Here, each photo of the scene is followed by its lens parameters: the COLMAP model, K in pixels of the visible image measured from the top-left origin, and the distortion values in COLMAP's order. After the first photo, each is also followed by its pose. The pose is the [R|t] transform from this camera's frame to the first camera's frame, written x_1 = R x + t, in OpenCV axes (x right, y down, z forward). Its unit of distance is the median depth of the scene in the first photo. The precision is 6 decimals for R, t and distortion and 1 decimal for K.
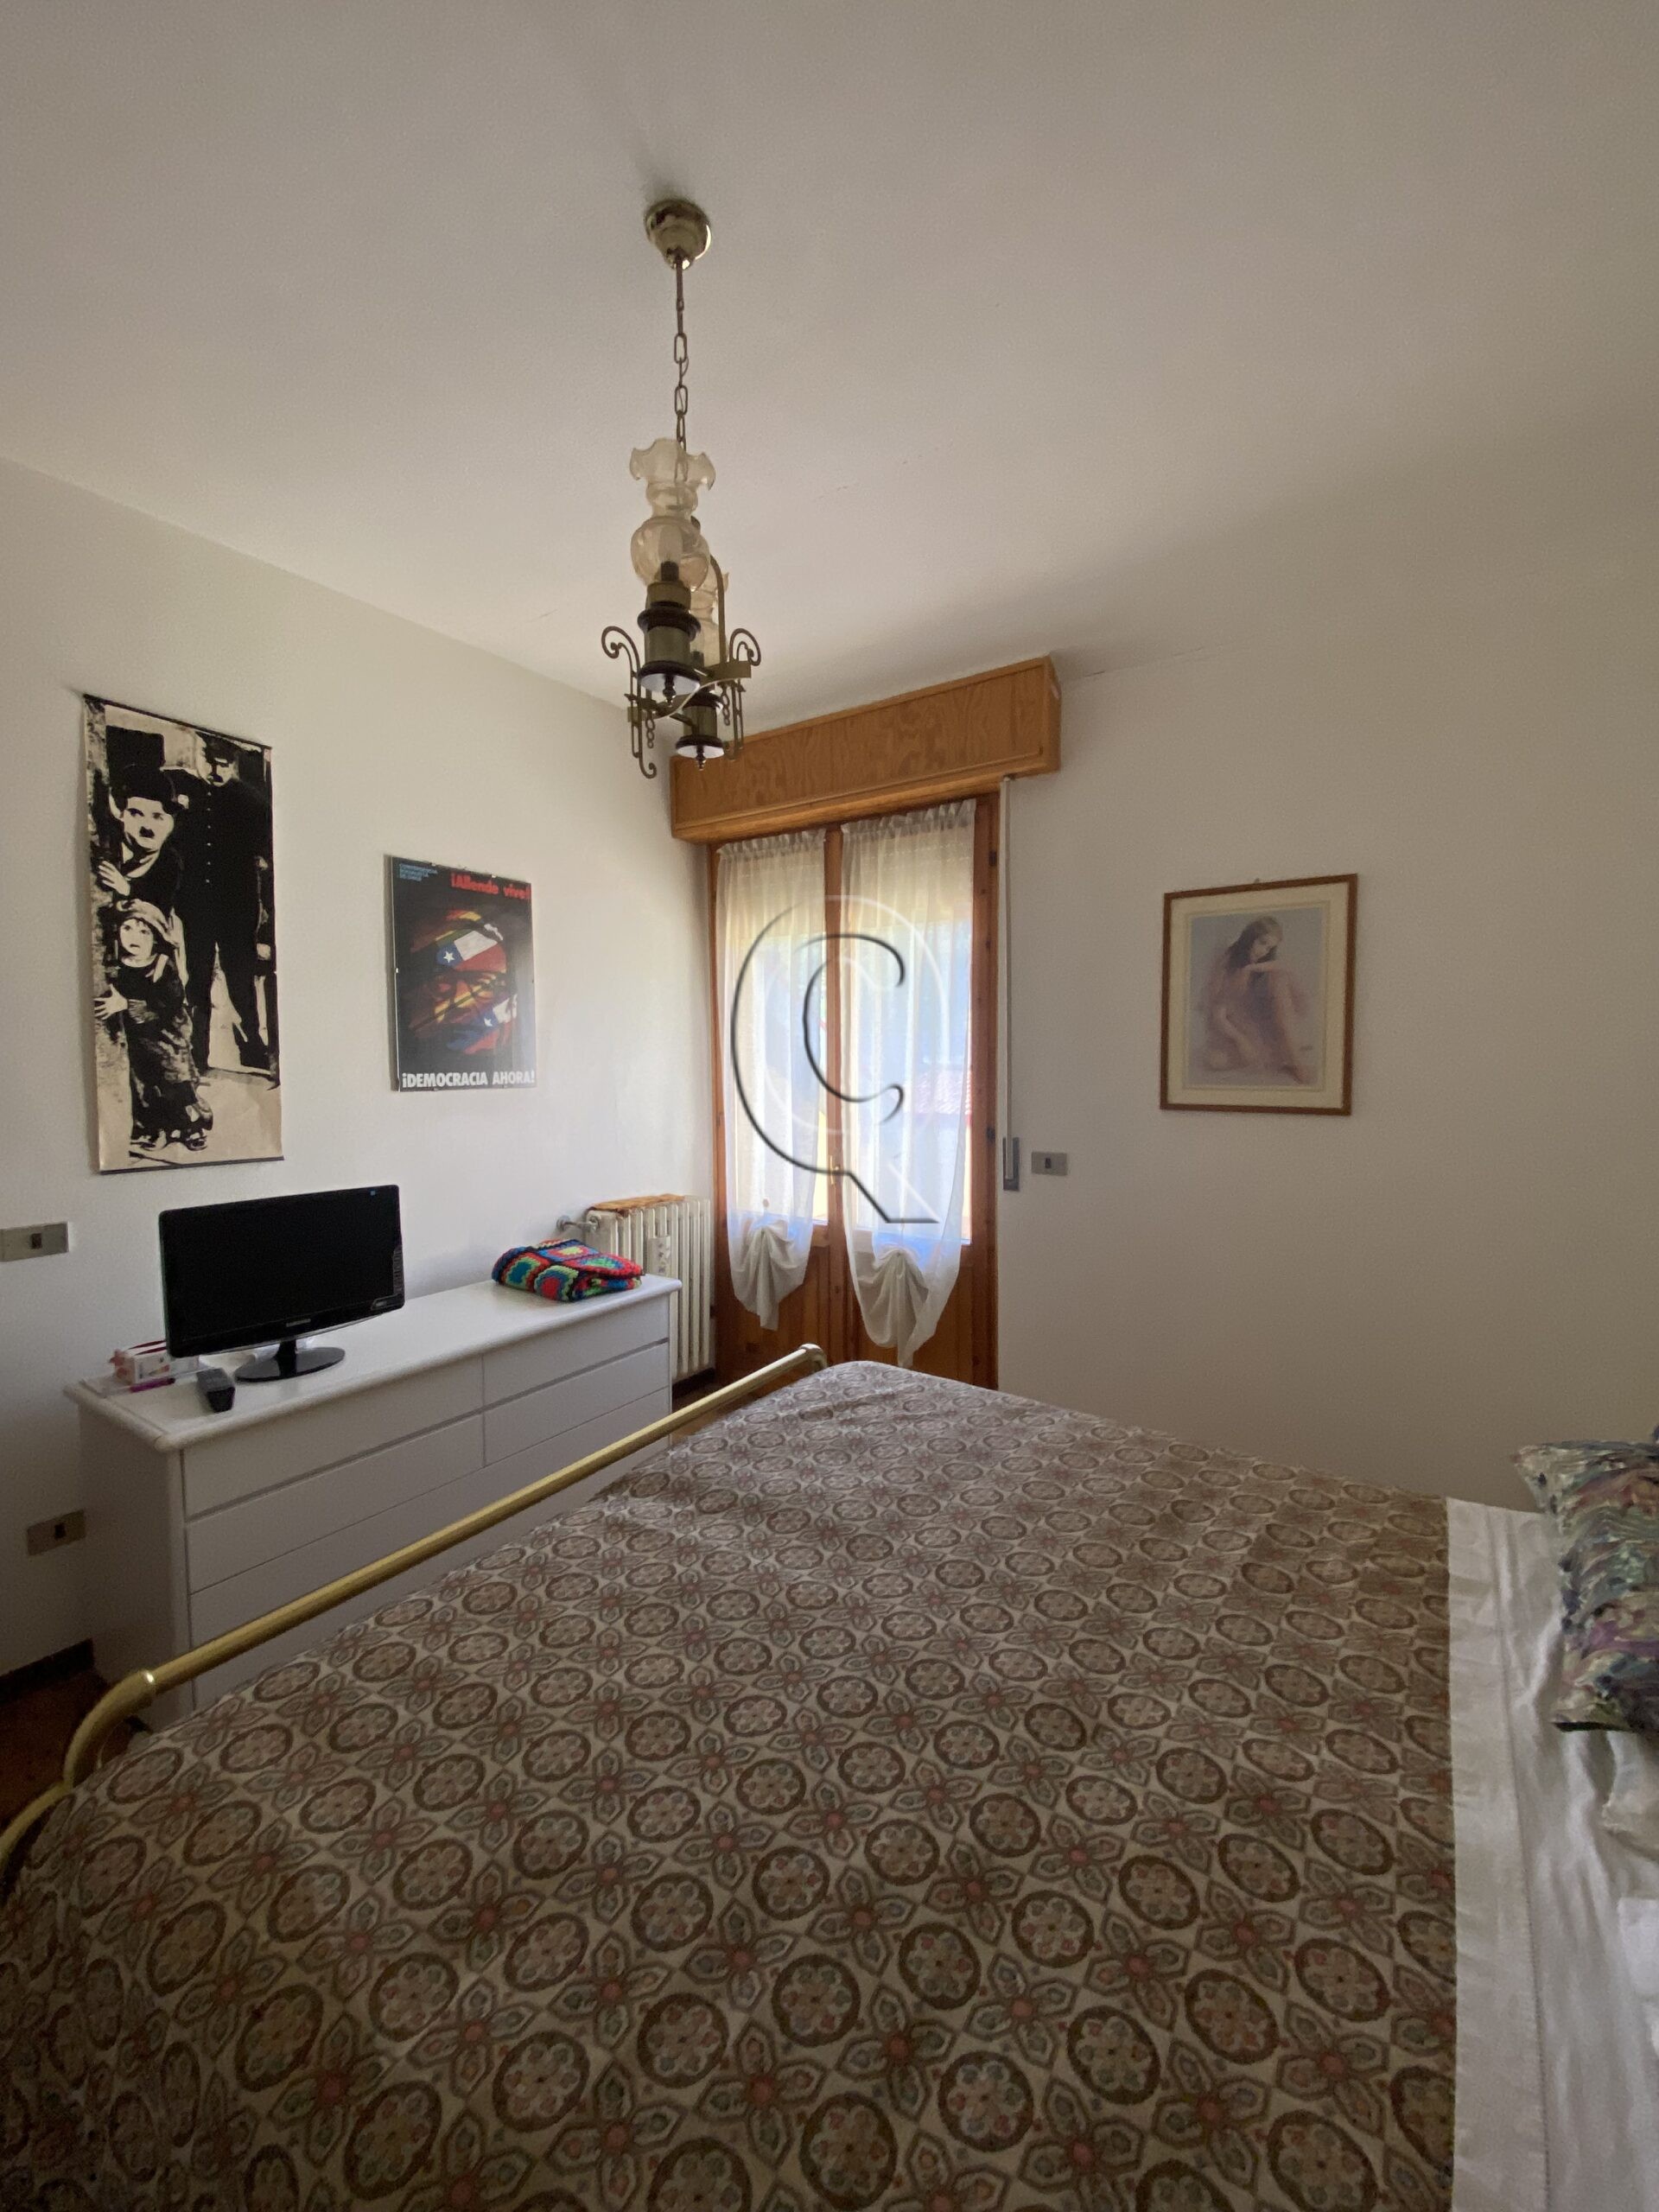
lens RADIAL K [[898.7, 0, 831.1], [0, 898.7, 1094.2], [0, 0, 1]] dist [0.019405, -0.018344]
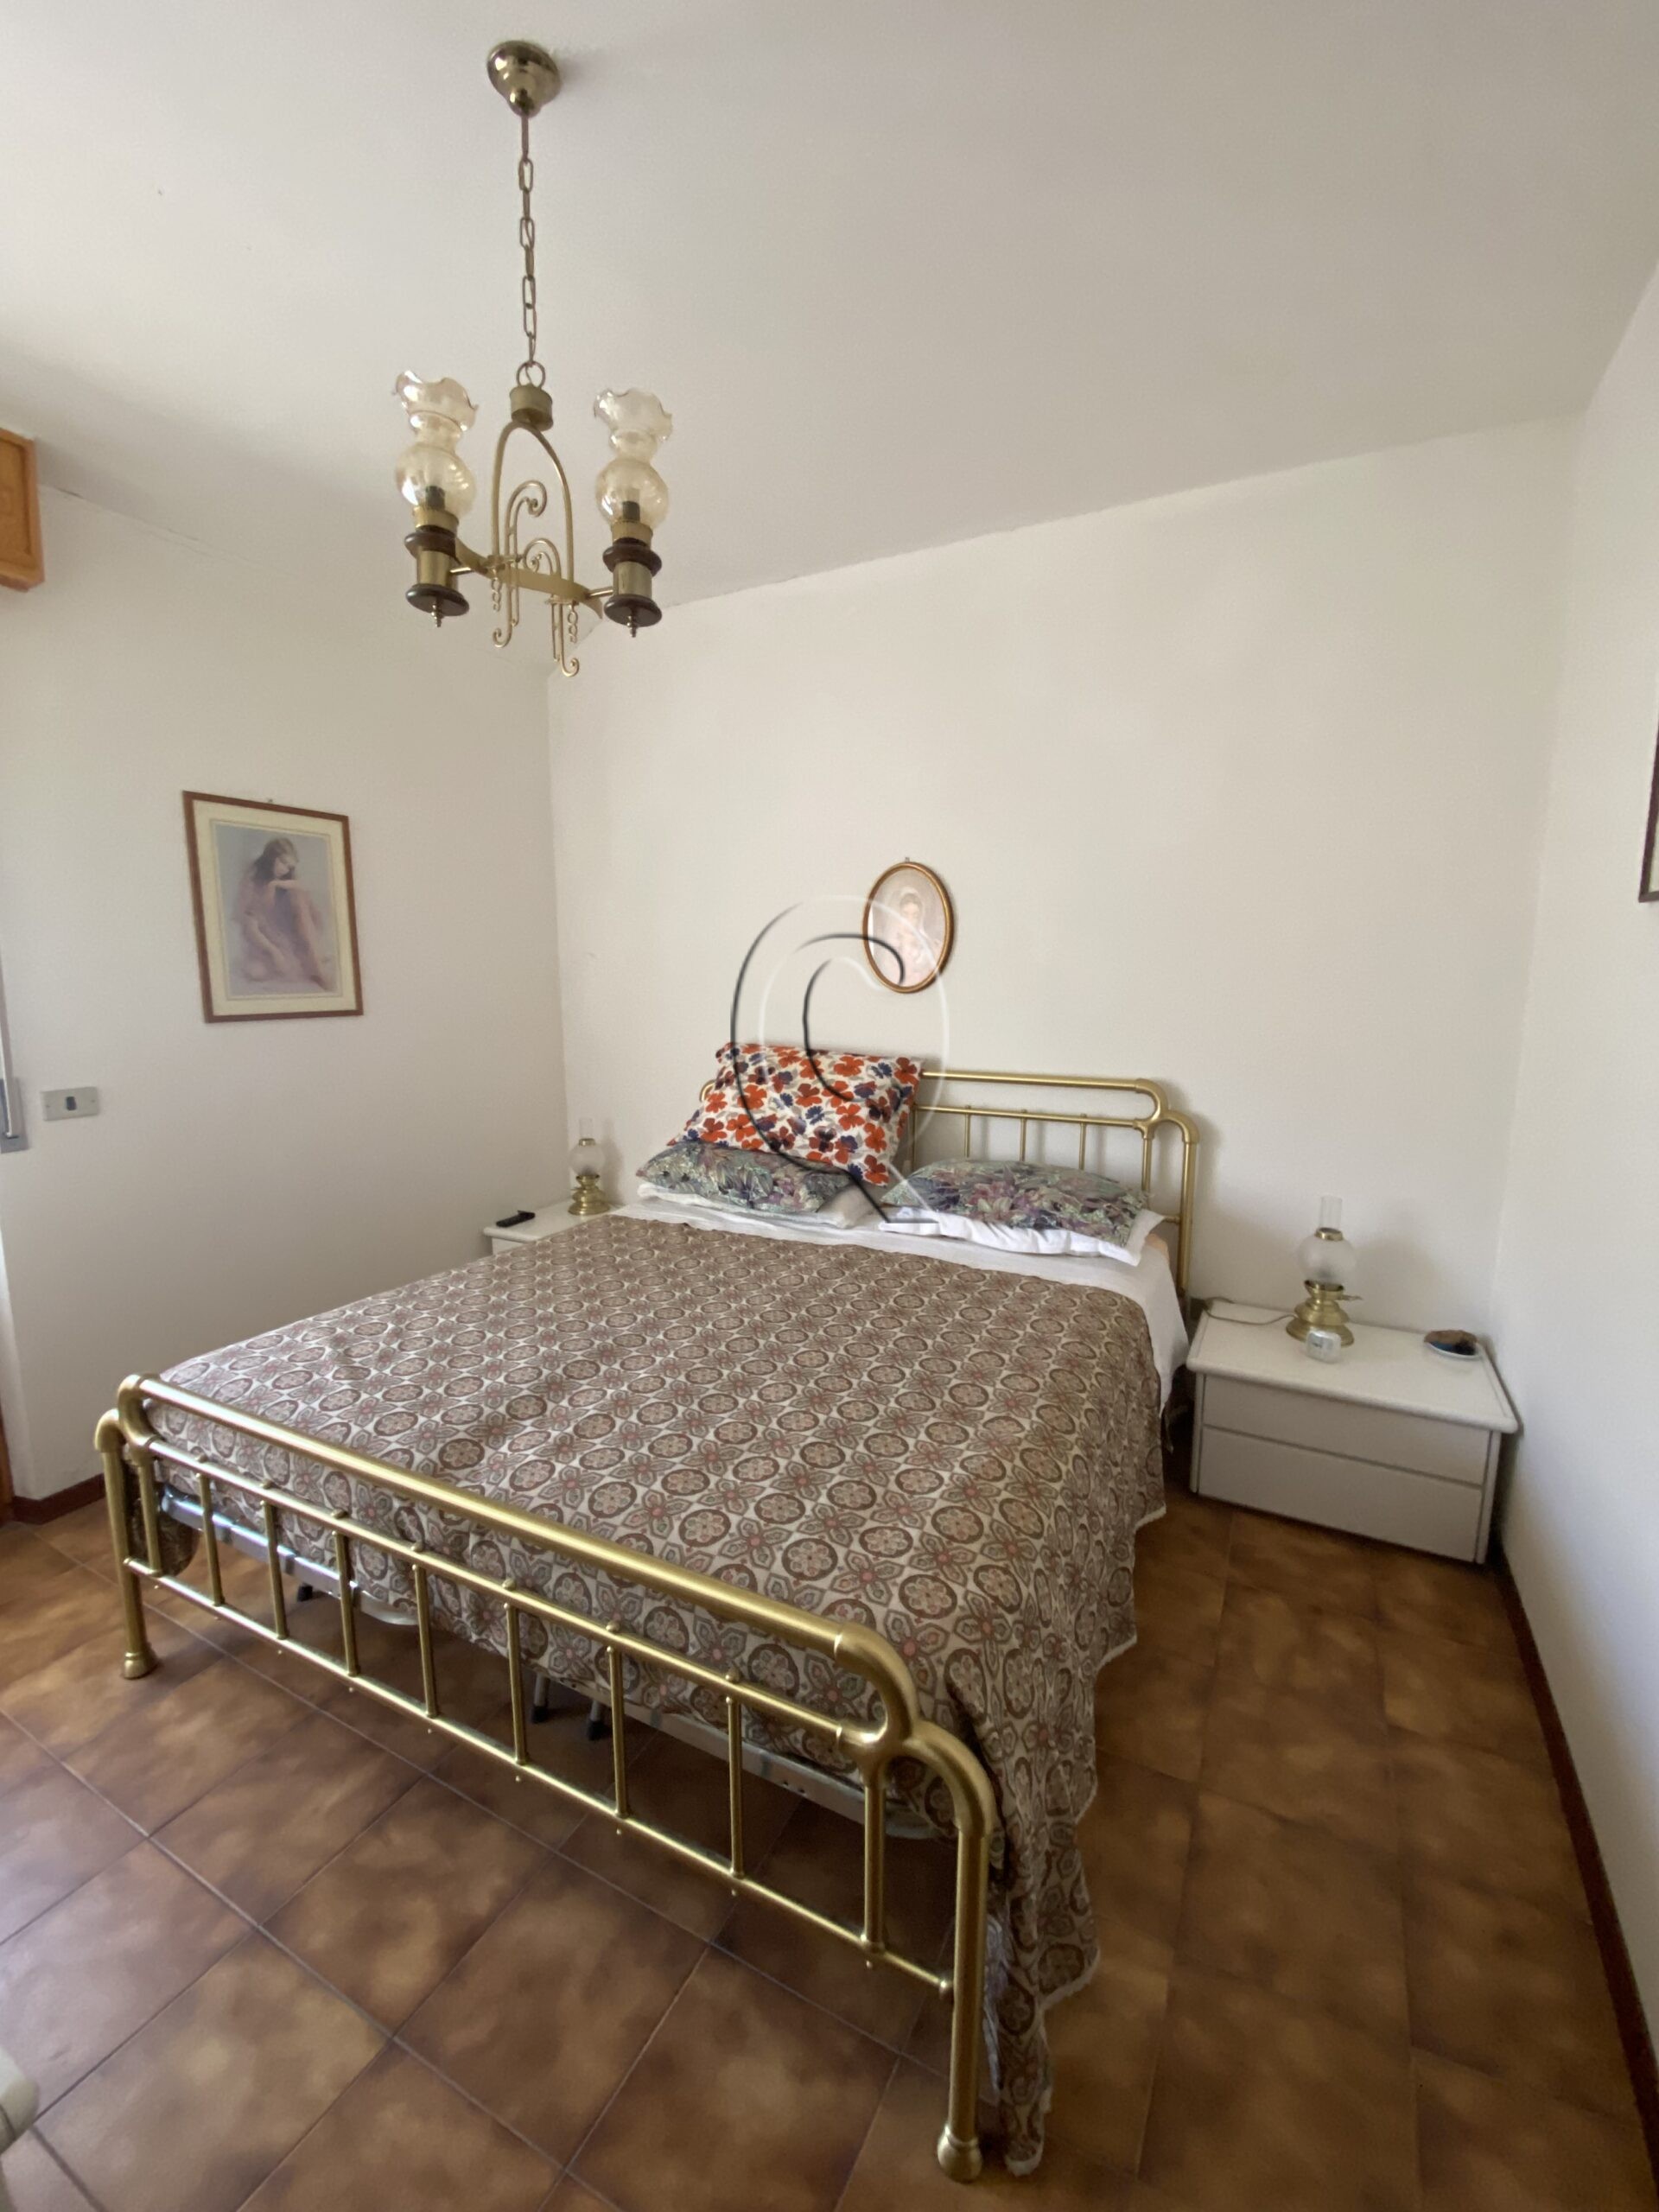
lens RADIAL K [[946.5, 0, 833.4], [0, 946.5, 1092.6], [0, 0, 1]] dist [0.025493, -0.022111]
pose [[-0.146329, -0.125678, 0.981220, -0.920684], [0.054639, 0.989356, 0.134868, -0.012939], [-0.987726, 0.073348, -0.137904, 0.620360]]
